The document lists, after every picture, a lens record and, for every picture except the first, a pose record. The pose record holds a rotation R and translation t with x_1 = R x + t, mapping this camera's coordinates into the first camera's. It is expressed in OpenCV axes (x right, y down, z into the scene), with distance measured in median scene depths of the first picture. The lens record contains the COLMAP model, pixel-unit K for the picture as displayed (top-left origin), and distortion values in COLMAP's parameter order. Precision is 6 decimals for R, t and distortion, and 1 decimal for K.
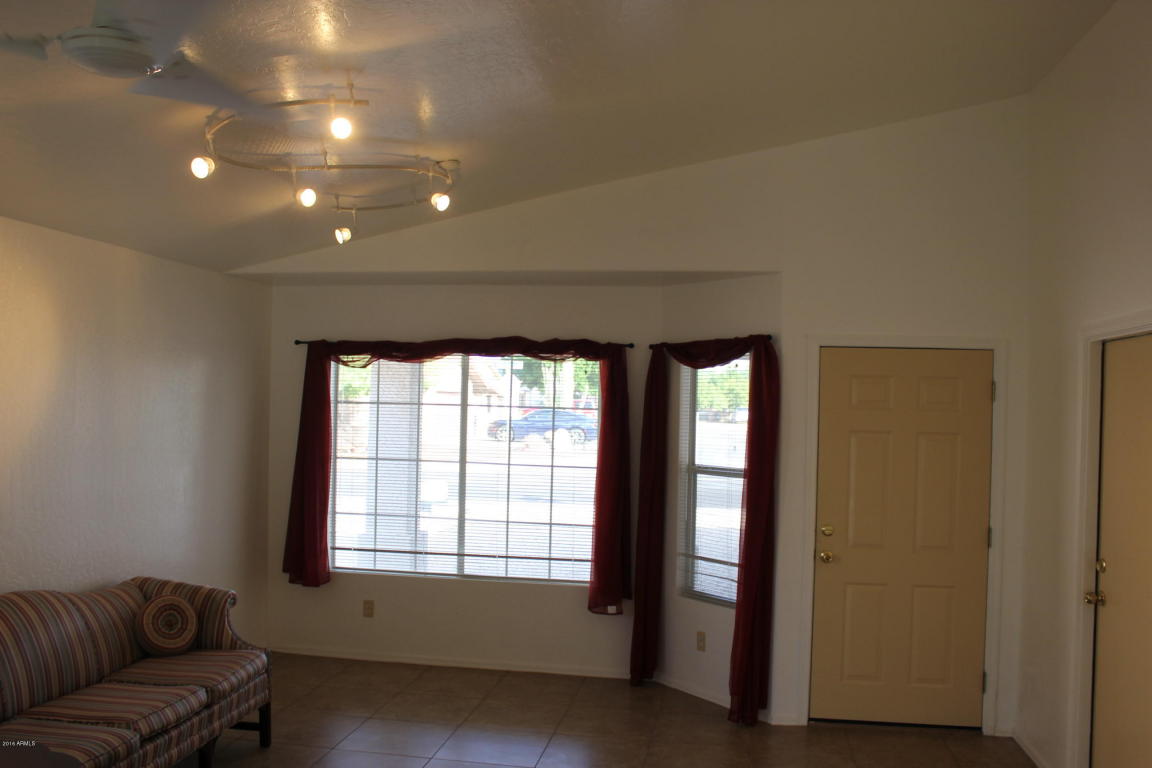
lens RADIAL K [[957.2, 0, 596.8], [0, 957.2, 385.9], [0, 0, 1]] dist [-0.155003, 0.127801]
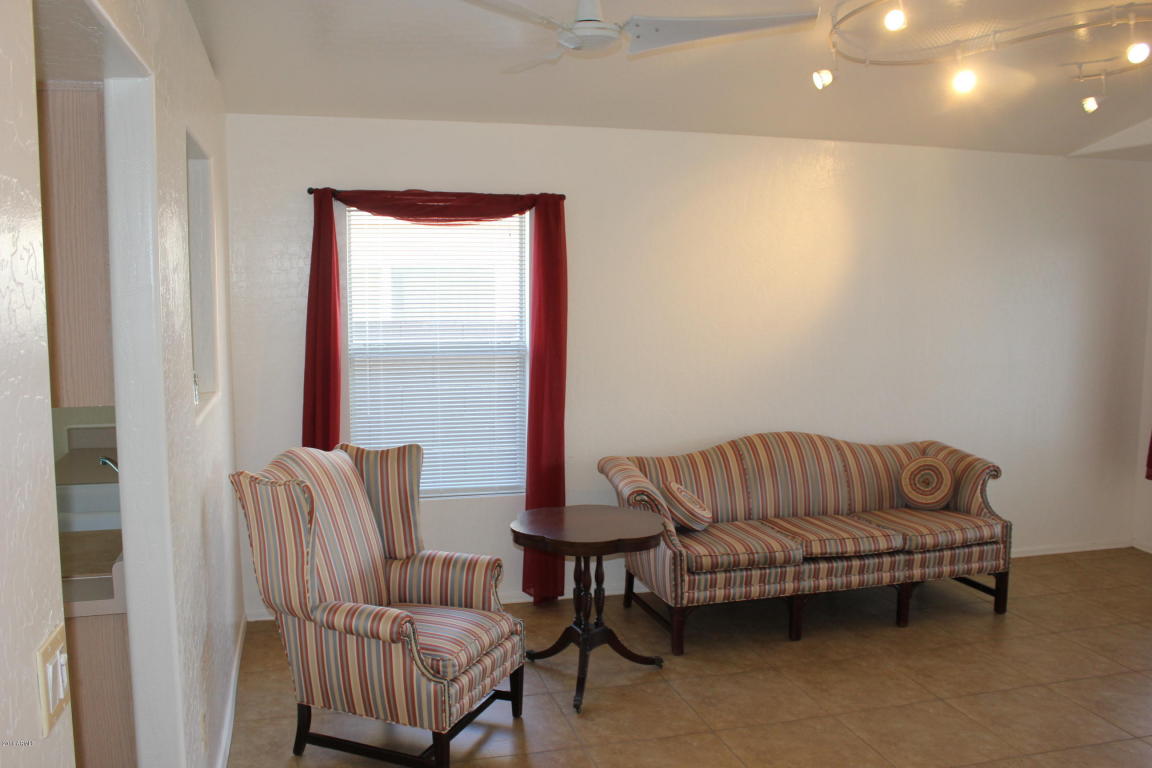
lens RADIAL K [[947.4, 0, 567.6], [0, 947.4, 392.8], [0, 0, 1]] dist [-0.162492, 0.142438]
pose [[0.446766, 0.089094, -0.890204, 0.253937], [0.021747, 0.993654, 0.110361, 0.011017], [0.894387, -0.068665, 0.441993, 0.087198]]
